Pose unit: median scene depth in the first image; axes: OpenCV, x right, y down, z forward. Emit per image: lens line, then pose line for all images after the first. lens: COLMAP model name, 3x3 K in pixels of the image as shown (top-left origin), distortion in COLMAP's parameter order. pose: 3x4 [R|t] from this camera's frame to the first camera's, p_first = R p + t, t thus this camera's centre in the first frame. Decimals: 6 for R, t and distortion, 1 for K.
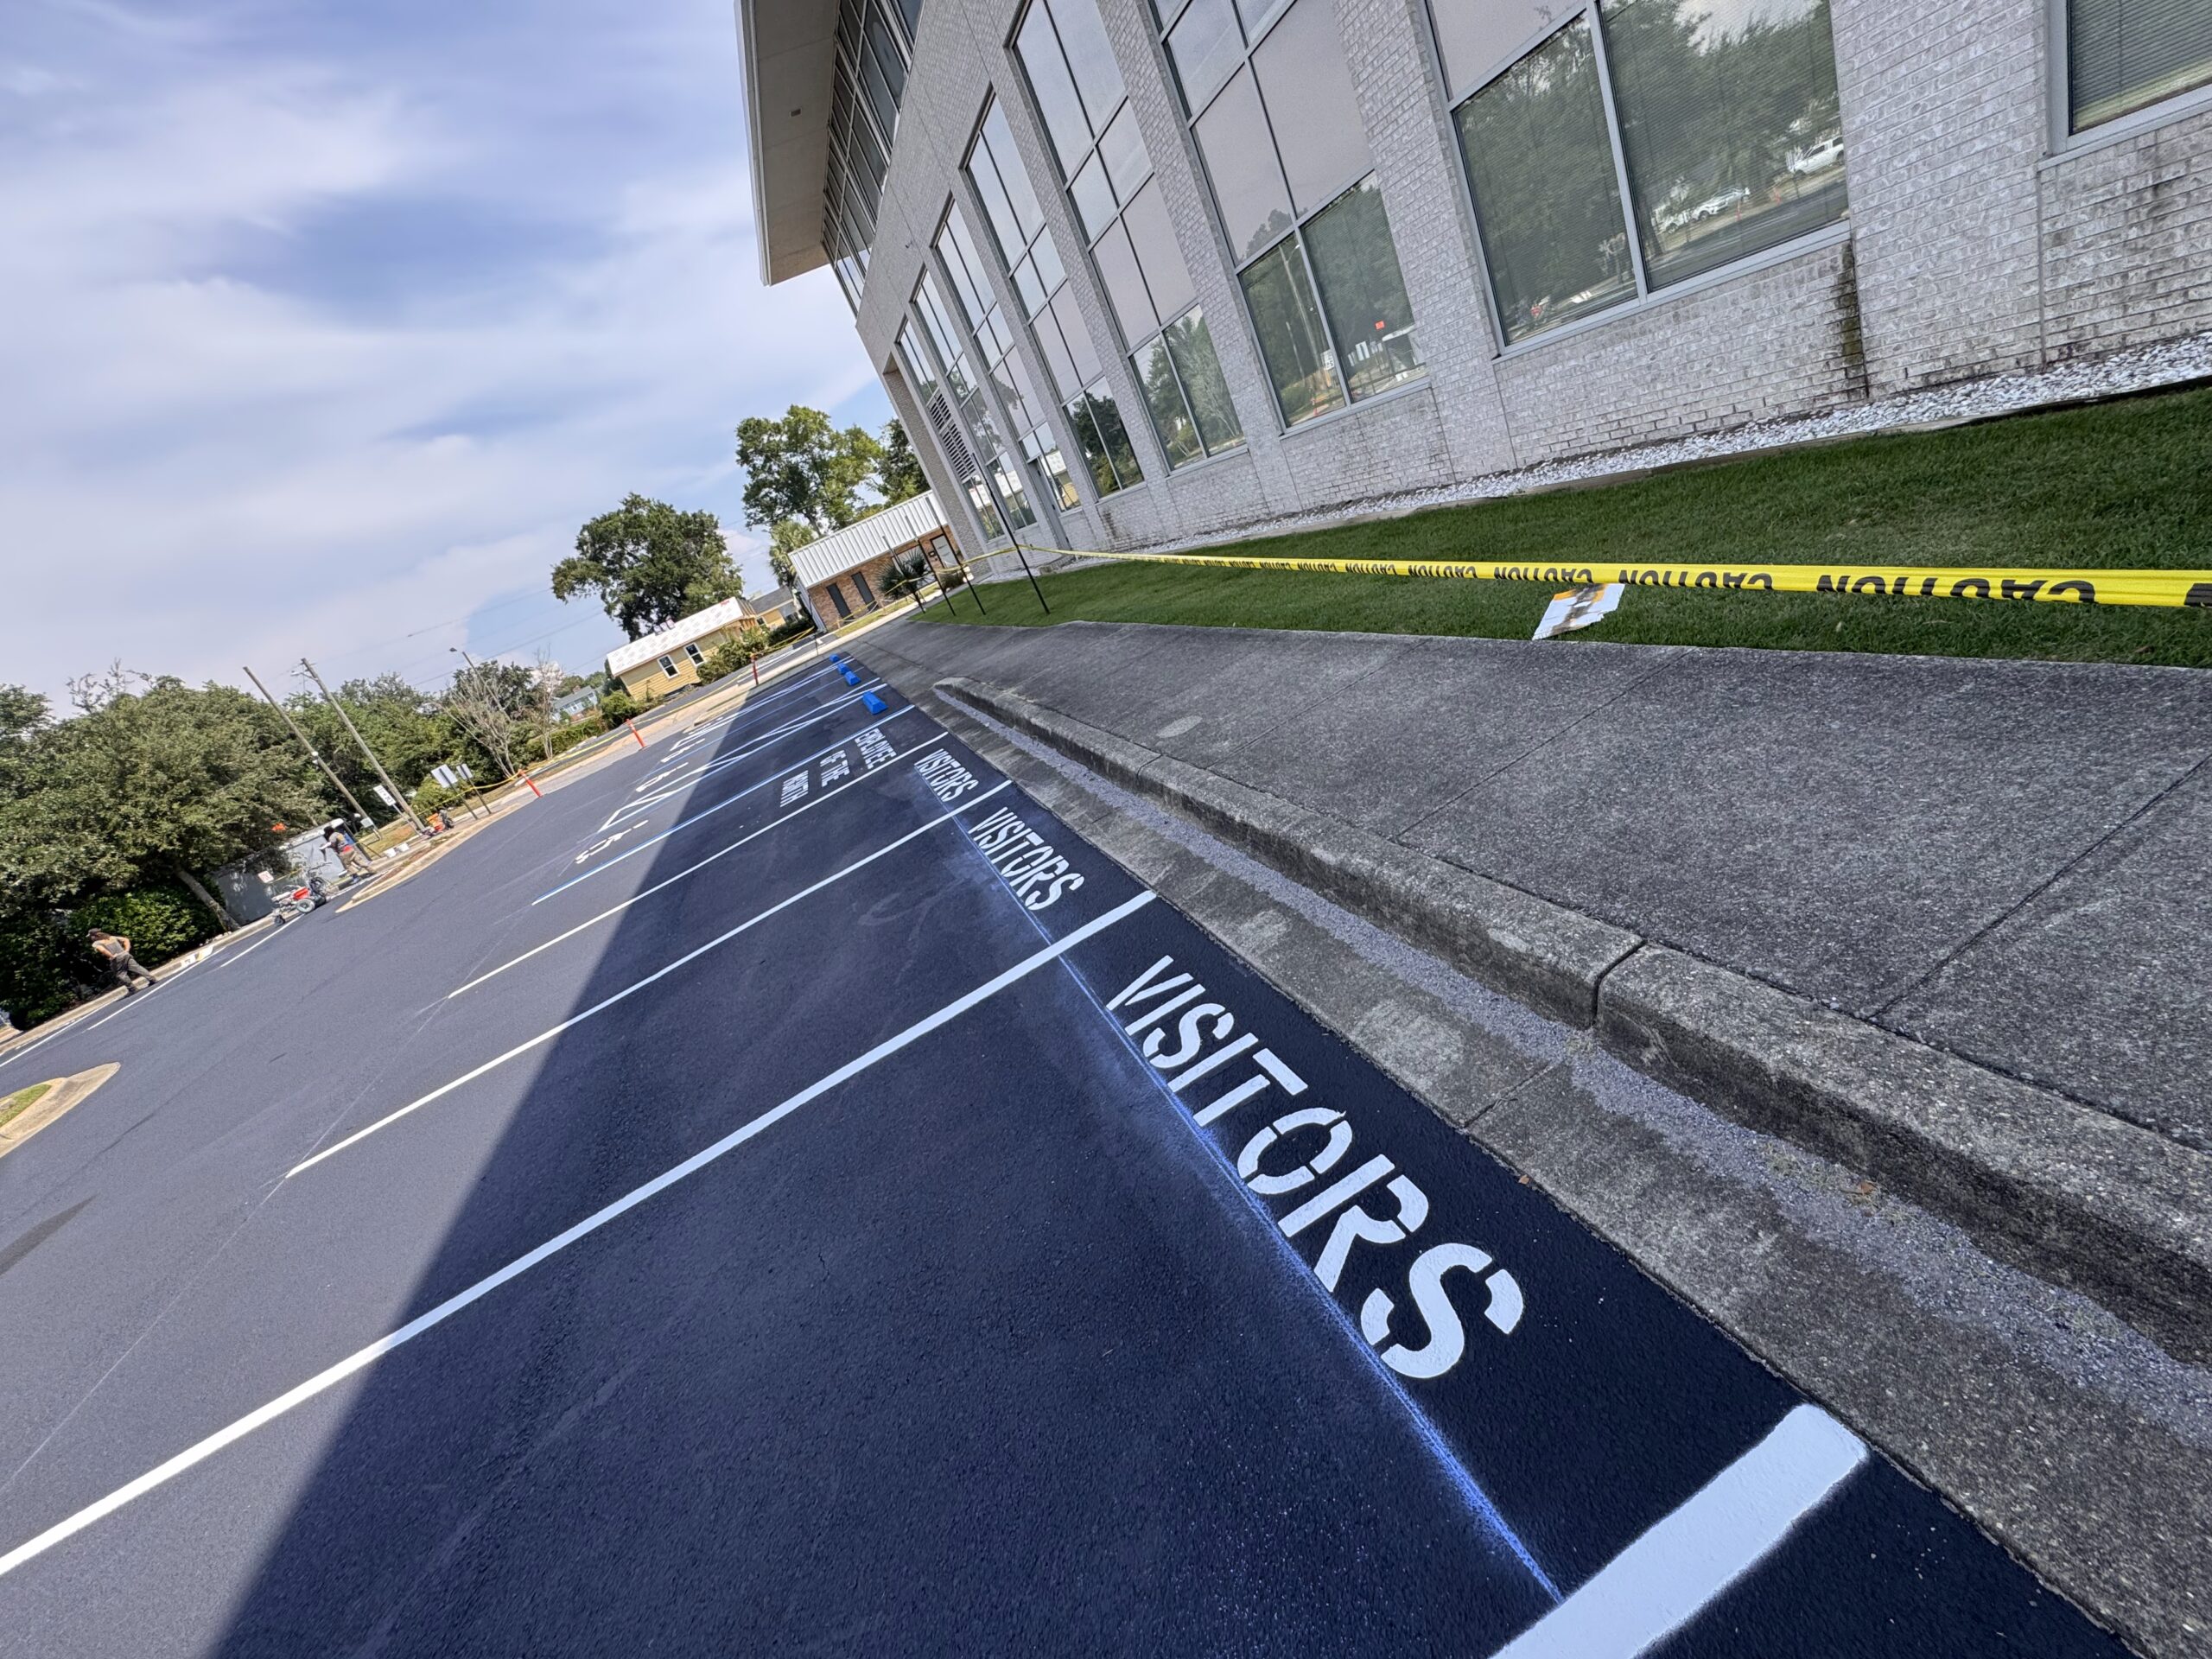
lens RADIAL K [[886.1, 0, 1108.7], [0, 886.1, 827.3], [0, 0, 1]] dist [0.002998, 0.000194]
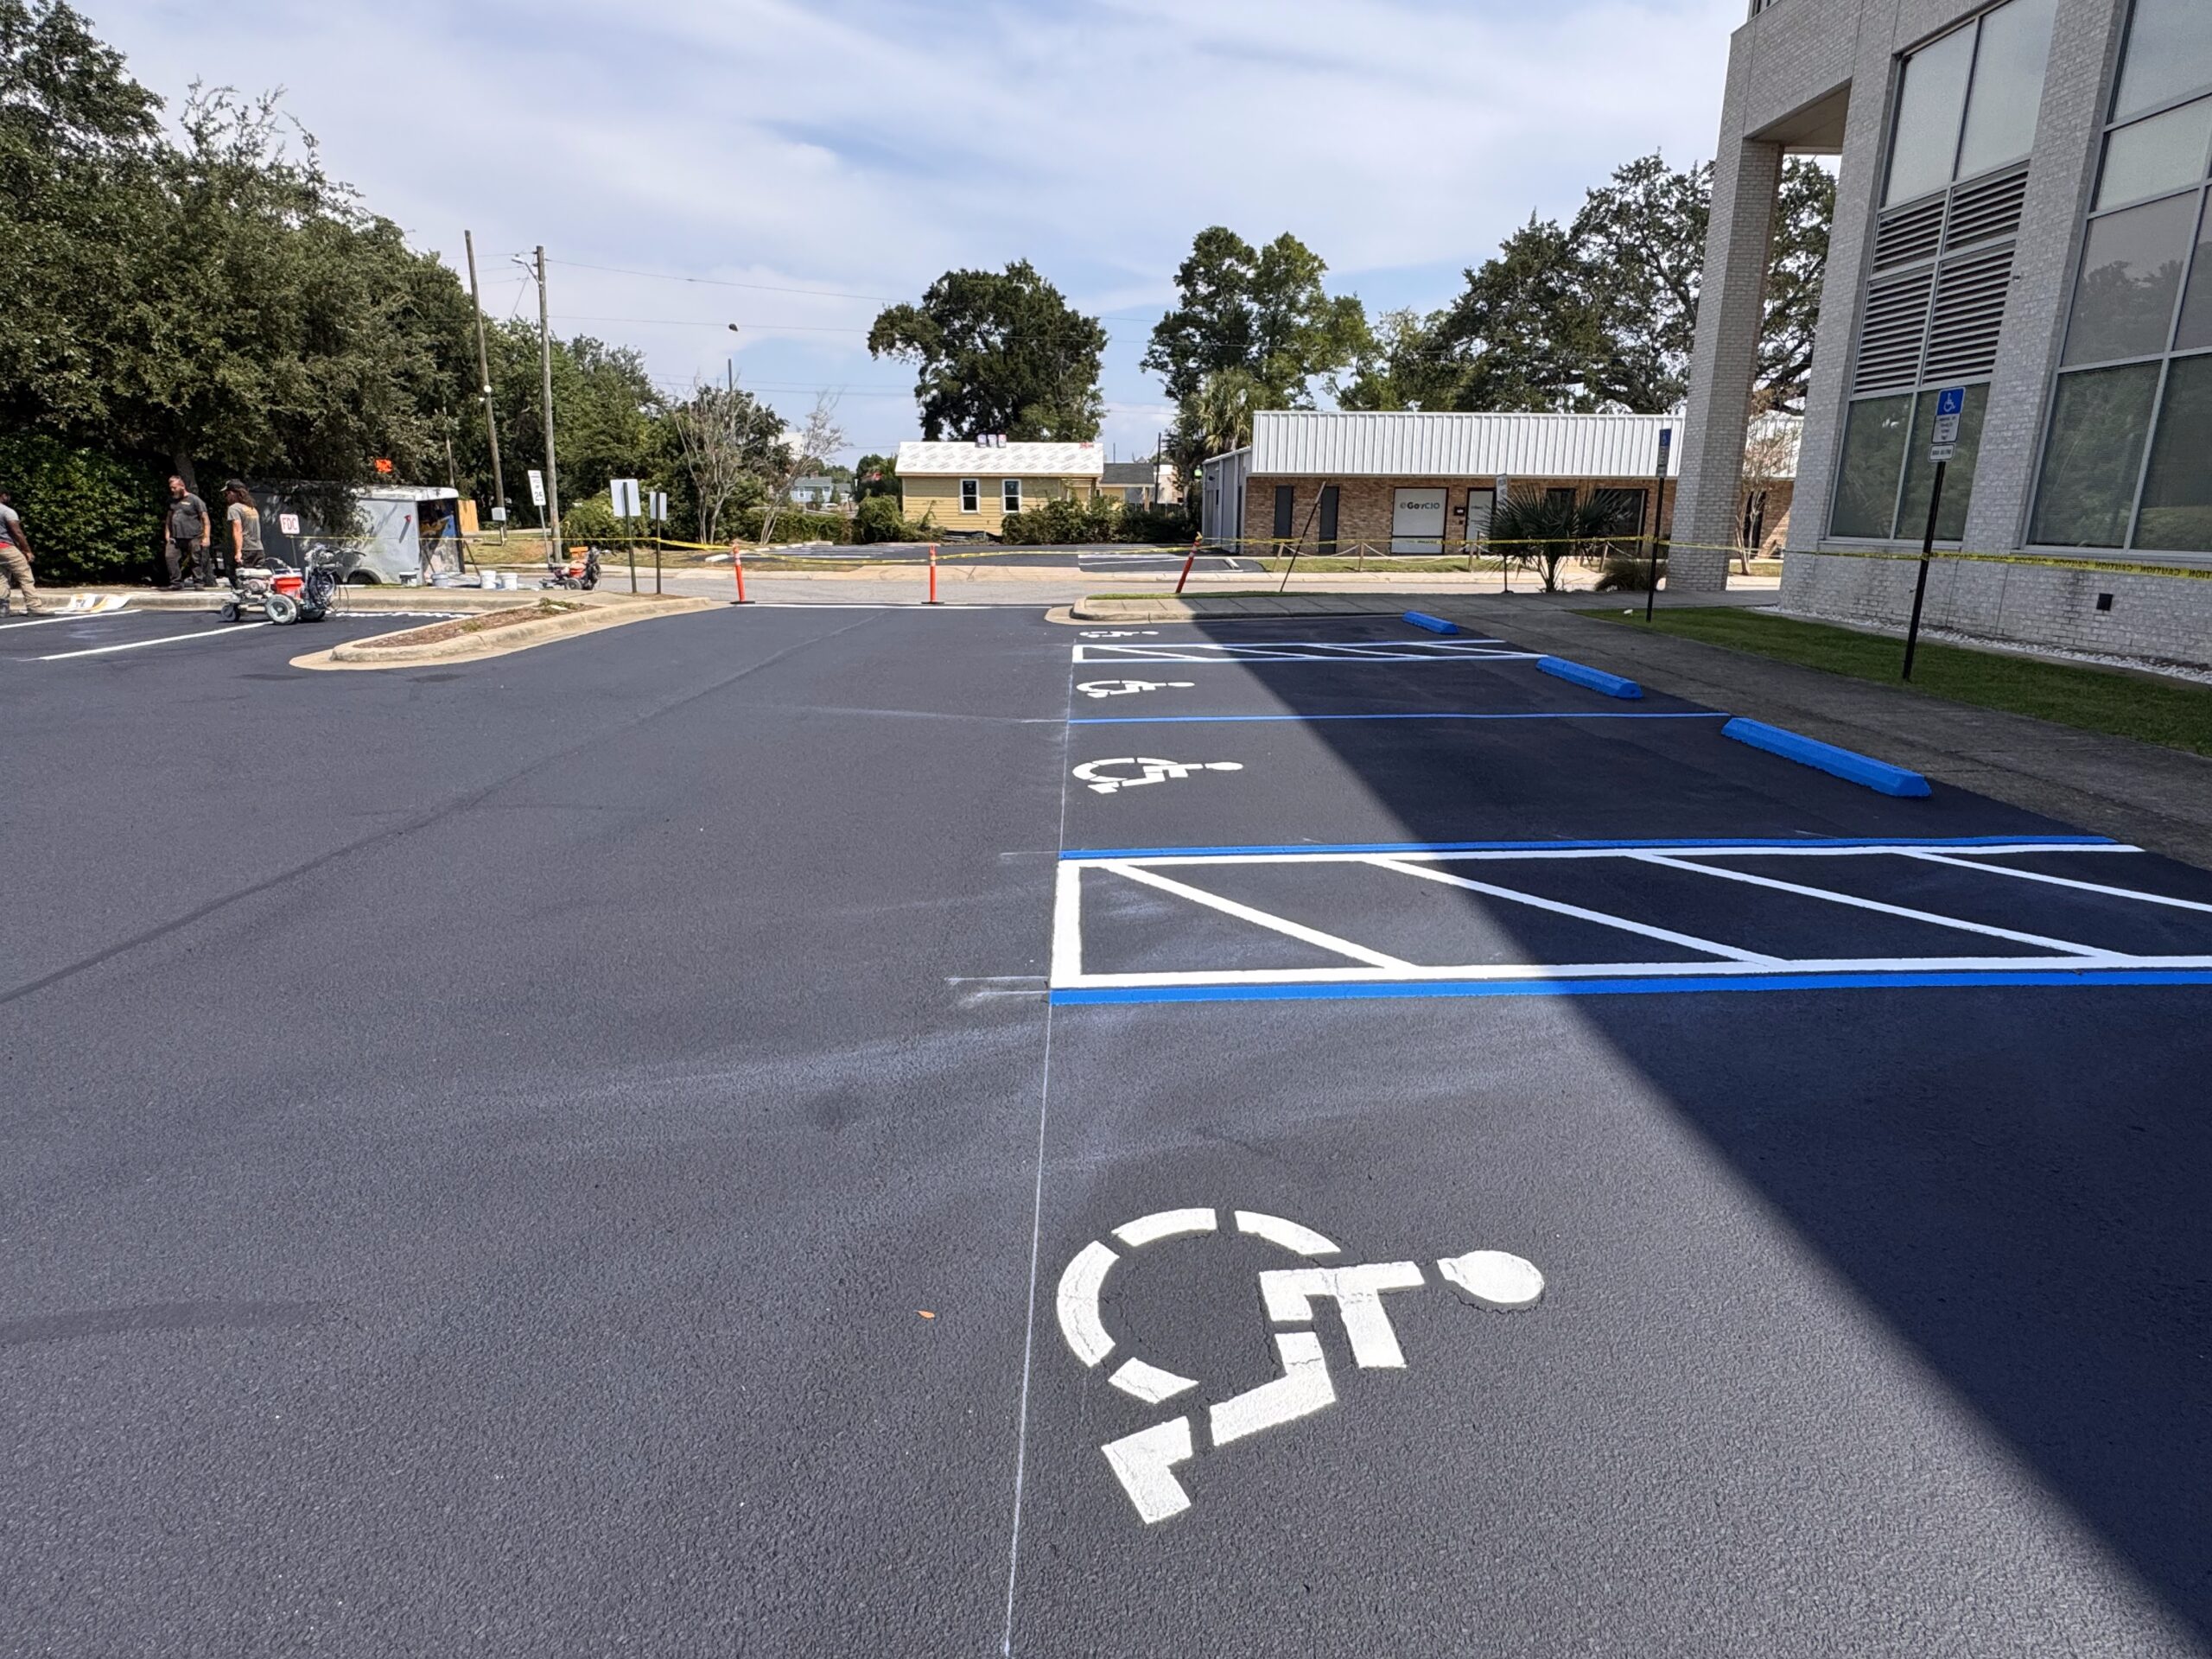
lens RADIAL K [[1222.2, 0, 1103.0], [0, 1222.2, 829.6], [0, 0, 1]] dist [0.003499, 0.001720]
pose [[0.861100, 0.466937, -0.201189, -0.144970], [-0.477245, 0.878765, -0.003119, -0.009476], [0.175341, 0.098703, 0.979548, 0.195145]]
